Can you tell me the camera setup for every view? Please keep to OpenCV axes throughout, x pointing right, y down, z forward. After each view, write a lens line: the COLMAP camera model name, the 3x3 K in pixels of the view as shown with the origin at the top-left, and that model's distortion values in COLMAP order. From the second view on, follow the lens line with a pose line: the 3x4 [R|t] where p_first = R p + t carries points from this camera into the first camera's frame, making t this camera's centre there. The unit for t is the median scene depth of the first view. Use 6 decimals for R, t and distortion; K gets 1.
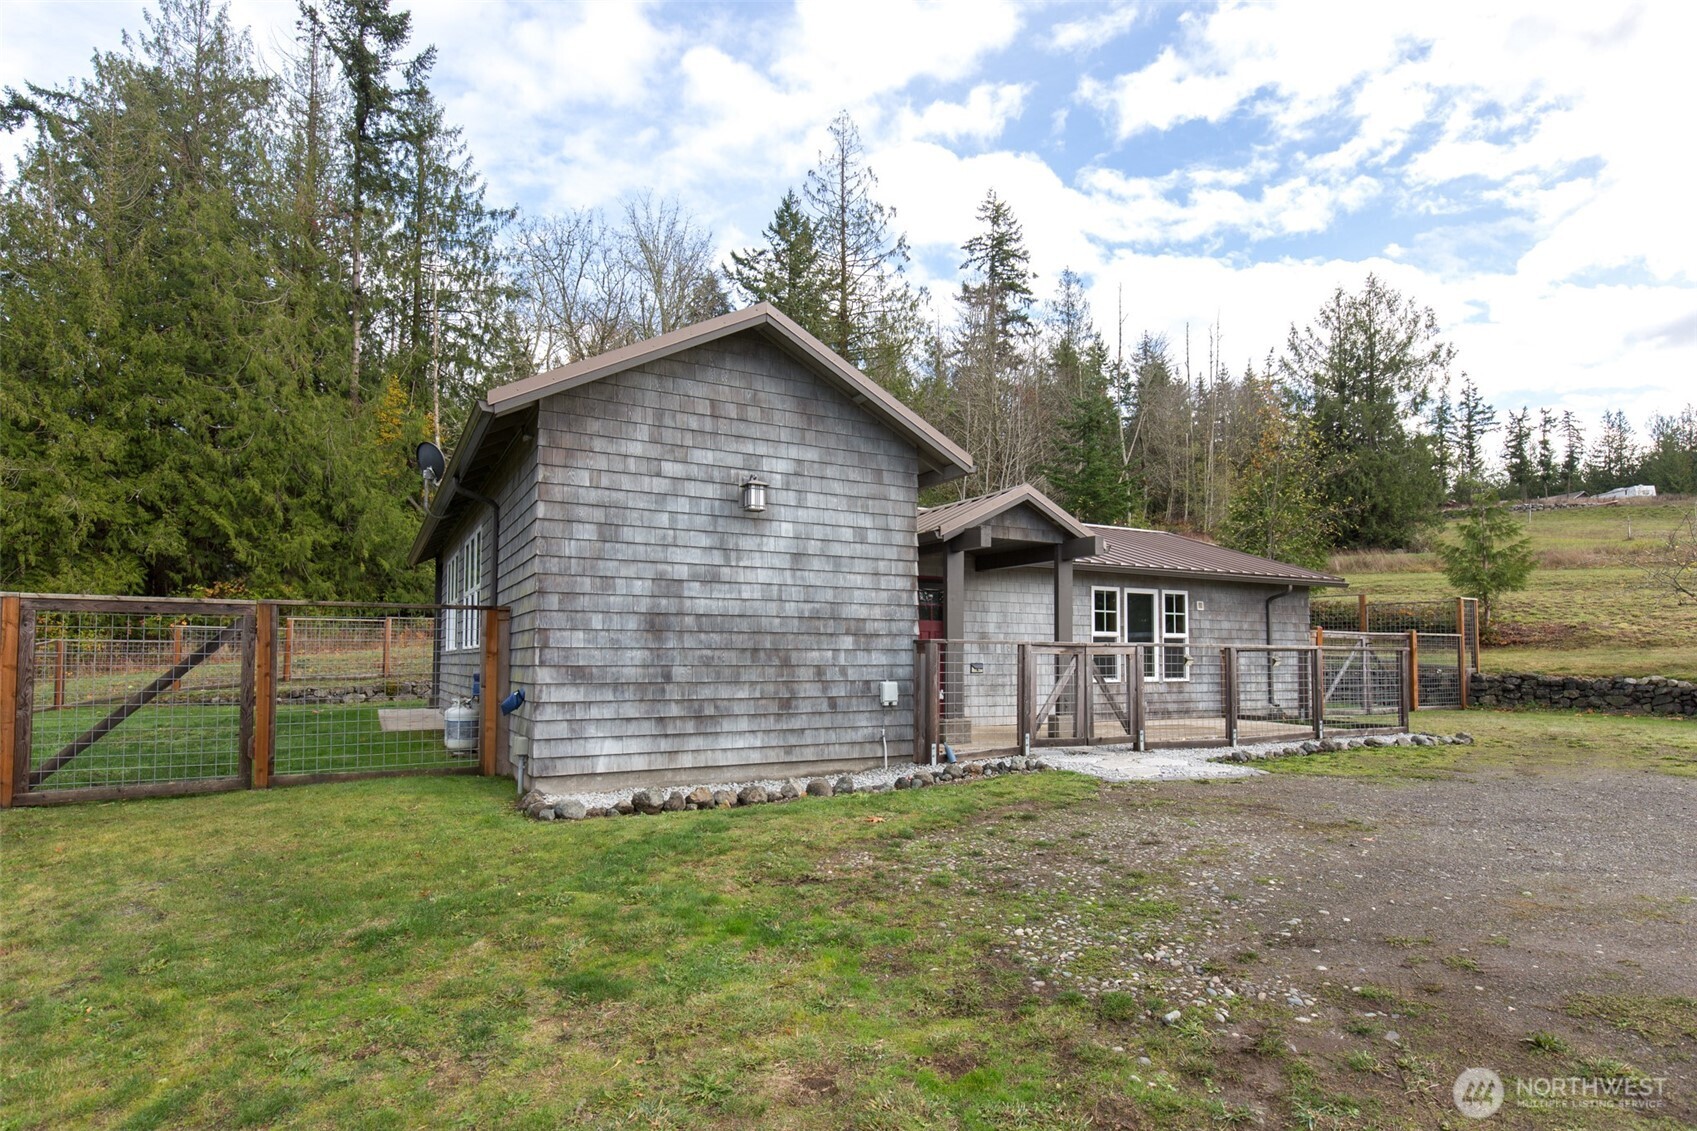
lens RADIAL K [[903.1, 0, 853.0], [0, 903.1, 619.2], [0, 0, 1]] dist [0.030932, -0.028384]
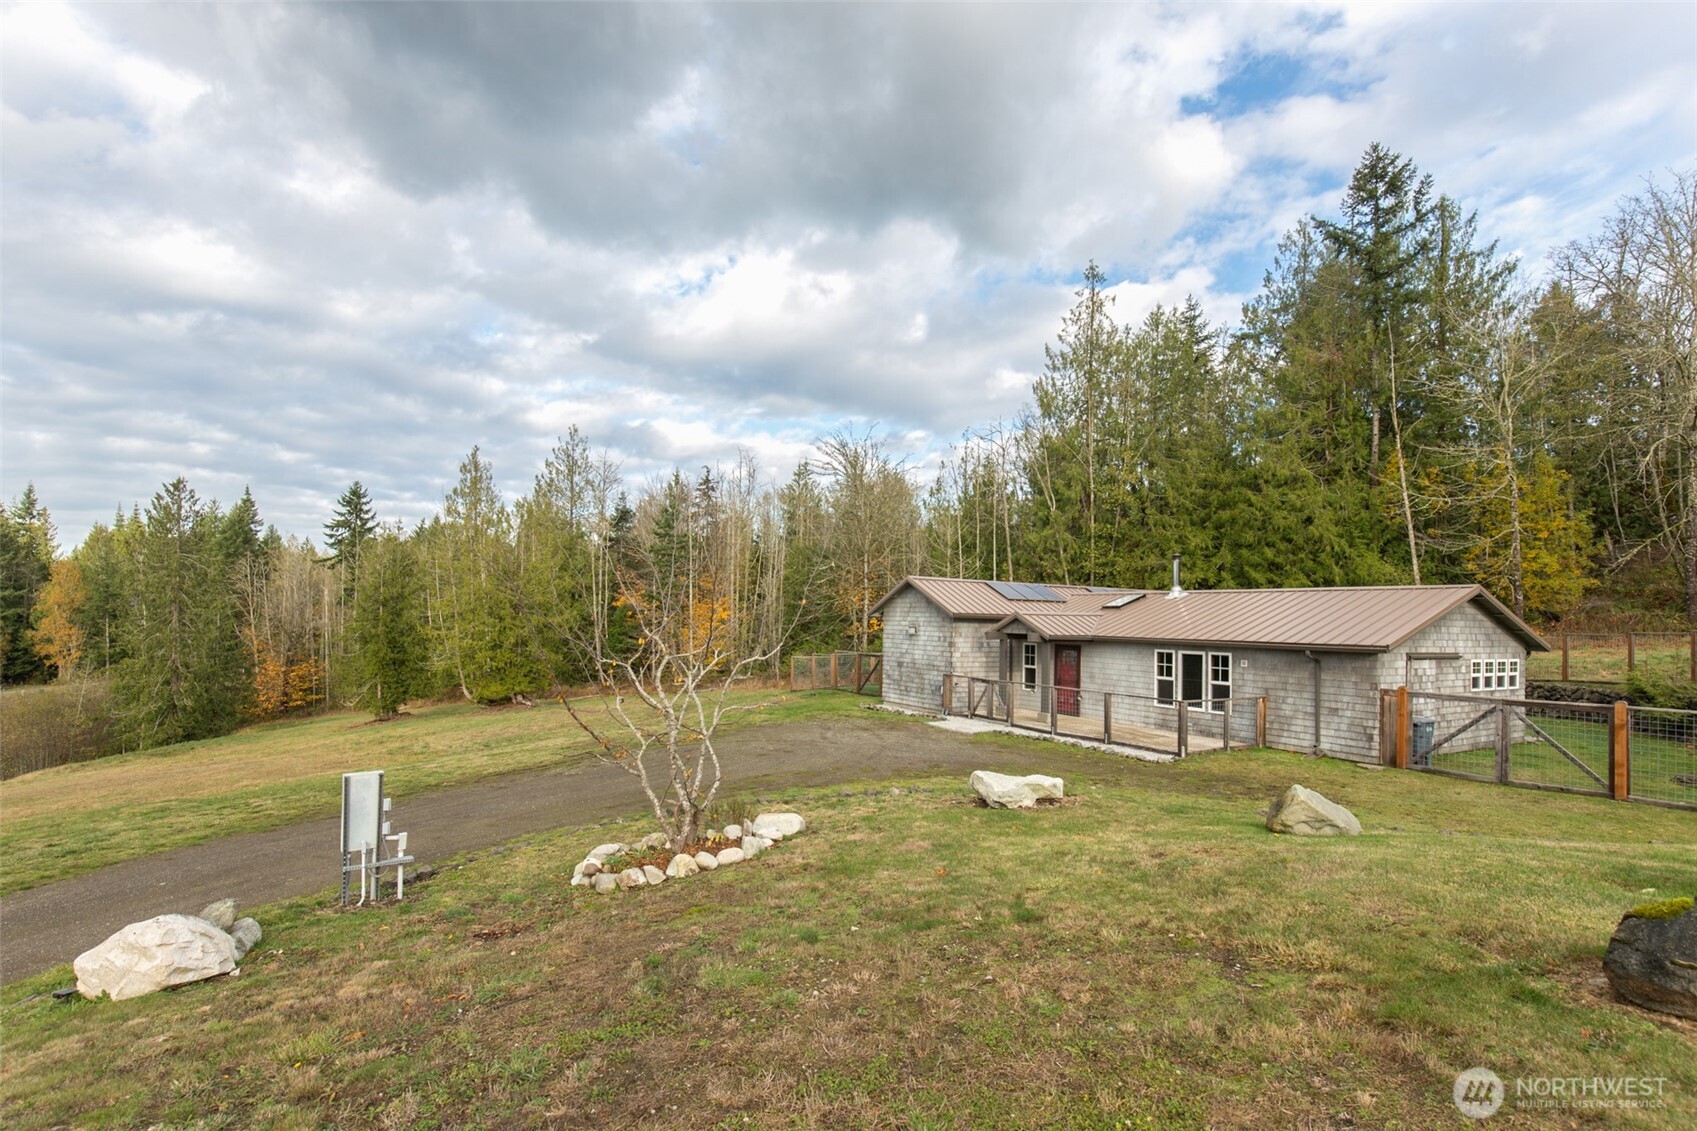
lens RADIAL K [[776.2, 0, 823.0], [0, 776.2, 611.7], [0, 0, 1]] dist [0.024569, -0.011644]
pose [[0.032163, -0.011587, -0.999415, 2.711050], [0.026942, 0.999579, -0.010722, -0.171793], [0.999119, -0.026582, 0.032462, 0.524039]]
